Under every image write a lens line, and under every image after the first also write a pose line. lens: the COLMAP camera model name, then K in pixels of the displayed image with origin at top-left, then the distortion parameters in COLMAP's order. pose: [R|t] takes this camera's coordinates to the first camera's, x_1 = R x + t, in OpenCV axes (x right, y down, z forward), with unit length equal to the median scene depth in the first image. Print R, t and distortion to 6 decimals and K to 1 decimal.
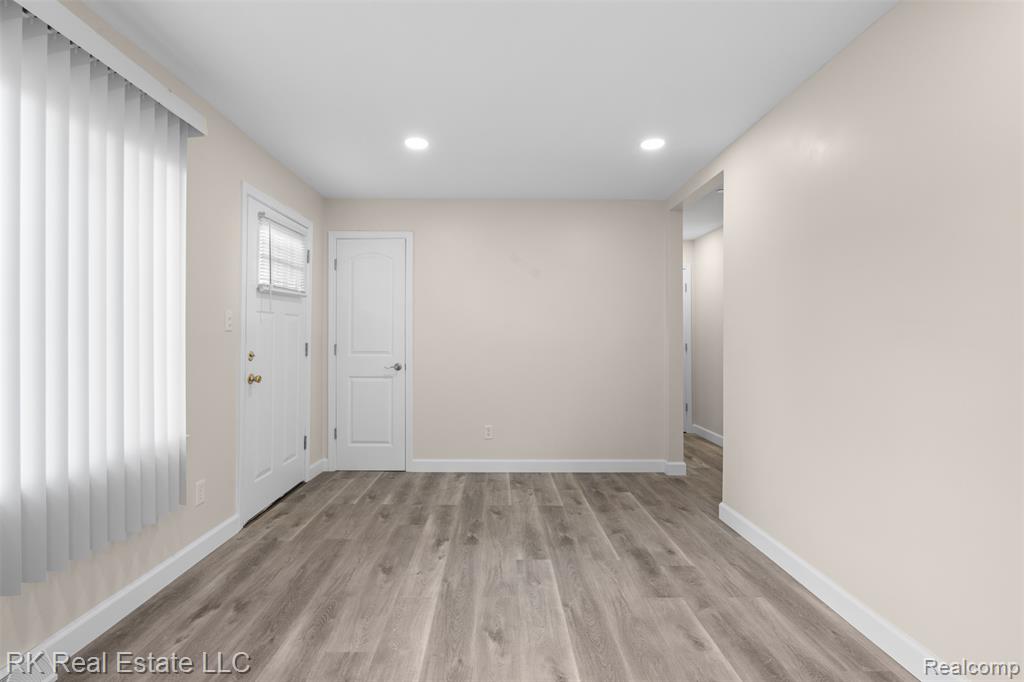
lens RADIAL K [[459.6, 0, 505.4], [0, 459.6, 324.5], [0, 0, 1]] dist [-0.001018, 0.000132]
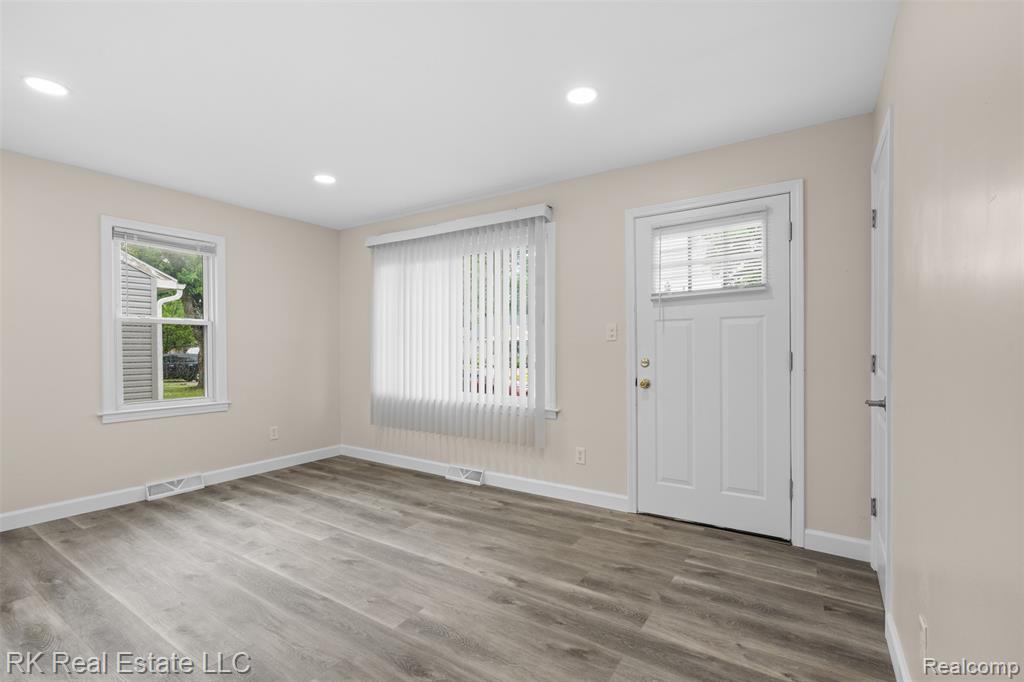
lens RADIAL K [[471.0, 0, 516.2], [0, 471.0, 343.4], [0, 0, 1]] dist [-0.000529, 0.000669]
pose [[-0.551707, -0.010841, -0.833968, 0.610003], [0.028330, 0.999095, -0.031729, 0.055749], [0.833557, -0.041131, -0.550900, 1.523244]]
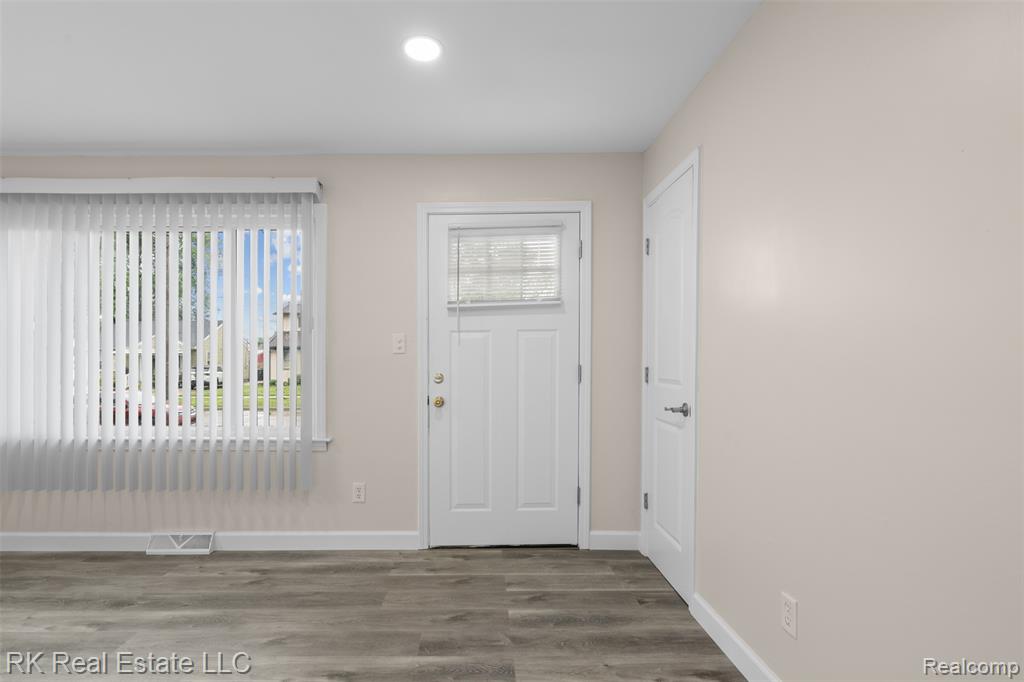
lens RADIAL K [[500.6, 0, 483.8], [0, 500.6, 360.9], [0, 0, 1]] dist [-0.002703, 0.001703]
pose [[-0.000842, -0.005516, -0.999984, 0.564508], [0.040274, 0.999173, -0.005545, 0.046678], [0.999188, -0.040278, -0.000619, 1.230134]]
